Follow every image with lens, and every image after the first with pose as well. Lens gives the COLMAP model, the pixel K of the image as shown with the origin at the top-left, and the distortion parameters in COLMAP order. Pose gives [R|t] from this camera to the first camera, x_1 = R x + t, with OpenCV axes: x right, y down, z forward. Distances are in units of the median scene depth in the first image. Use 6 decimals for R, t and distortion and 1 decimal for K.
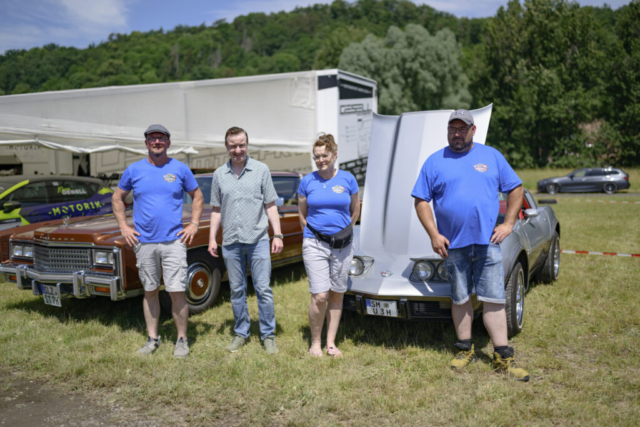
lens RADIAL K [[612.0, 0, 323.1], [0, 612.0, 215.8], [0, 0, 1]] dist [-0.003402, 0.000000]
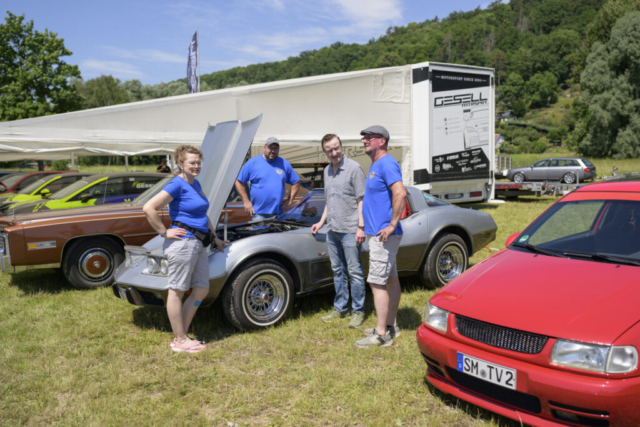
lens RADIAL K [[612.0, 0, 322.3], [0, 612.0, 212.2], [0, 0, 1]] dist [-0.003402, 0.000000]
pose [[0.901425, 0.026018, -0.432153, 0.137668], [-0.018948, 0.999607, 0.020658, -0.005591], [0.432521, -0.010433, 0.901564, 0.012845]]
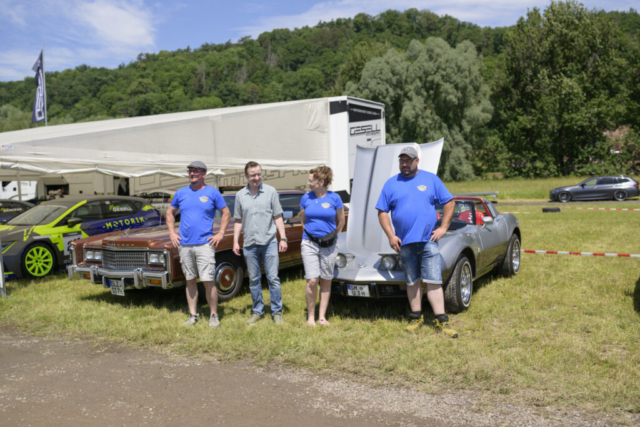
lens RADIAL K [[612.0, 0, 320.7], [0, 612.0, 211.8], [0, 0, 1]] dist [-0.003402, 0.000000]
pose [[0.998695, -0.017670, -0.047911, 0.011576], [0.016405, 0.999510, -0.026657, 0.001388], [0.048359, 0.025837, 0.998496, -0.054795]]
